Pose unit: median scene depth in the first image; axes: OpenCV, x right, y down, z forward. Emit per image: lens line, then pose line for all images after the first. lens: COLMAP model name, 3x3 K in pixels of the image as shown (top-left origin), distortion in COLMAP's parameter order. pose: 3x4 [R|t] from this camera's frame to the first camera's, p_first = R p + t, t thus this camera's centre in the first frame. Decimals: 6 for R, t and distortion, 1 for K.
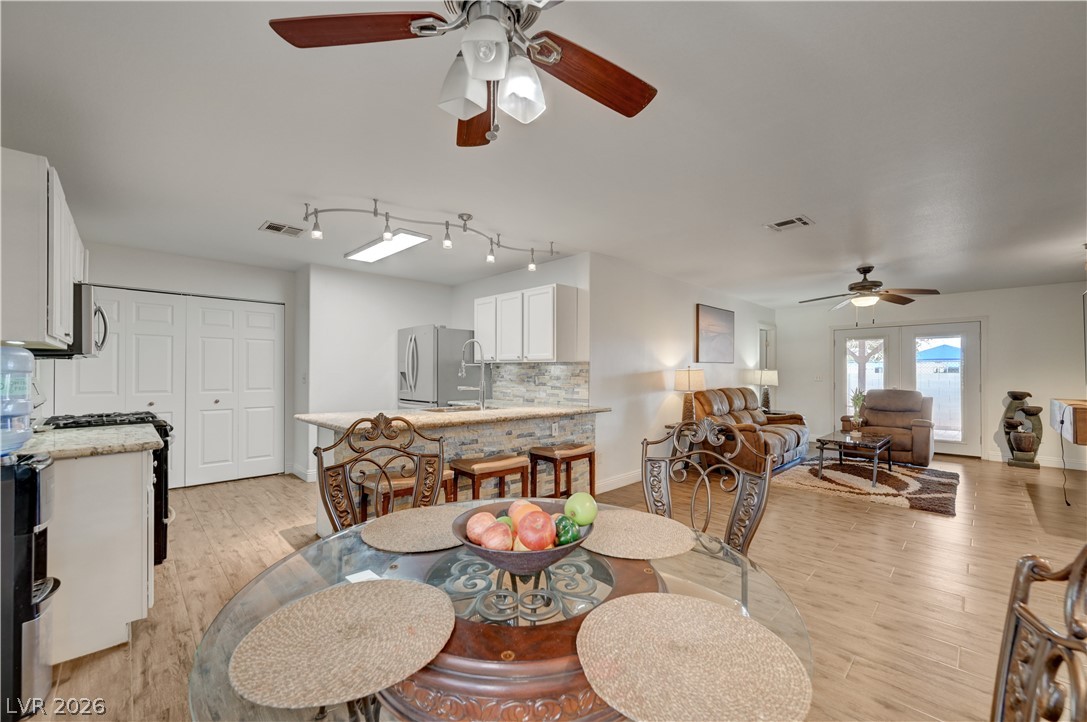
lens RADIAL K [[432.4, 0, 547.5], [0, 432.4, 371.3], [0, 0, 1]] dist [0.006009, 0.000476]
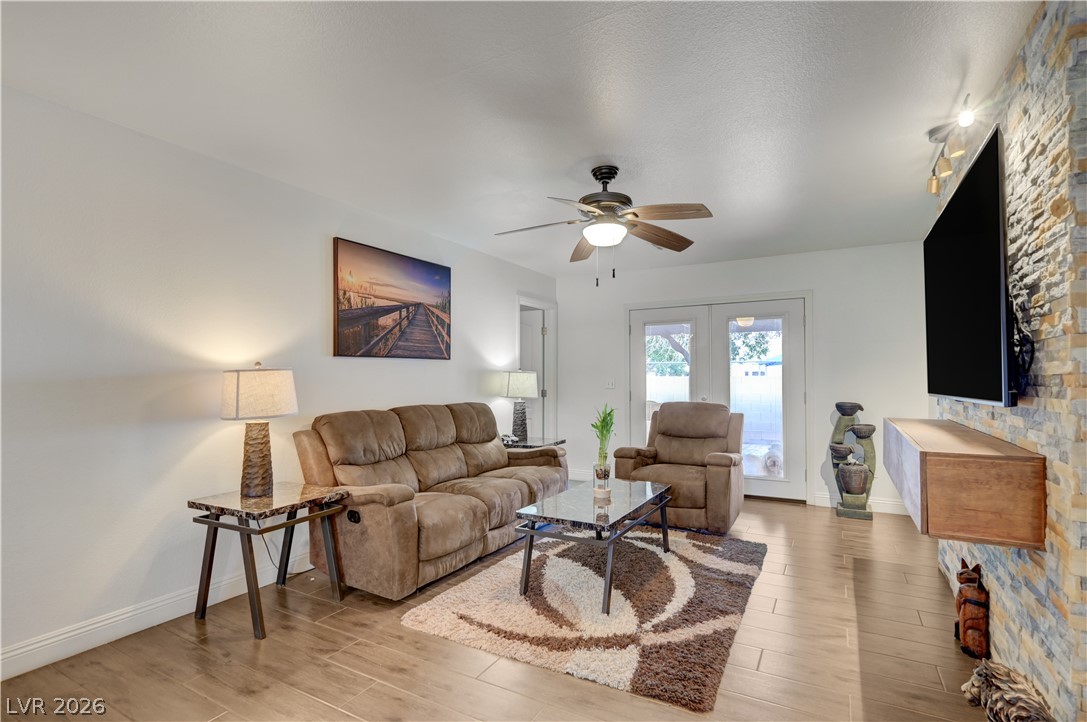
lens RADIAL K [[522.1, 0, 558.8], [0, 522.1, 375.2], [0, 0, 1]] dist [-0.000123, -0.000342]
pose [[0.956367, -0.004432, 0.292133, 0.505266], [0.004738, 0.999989, -0.000339, 0.003199], [-0.292129, 0.001709, 0.956378, 0.434703]]
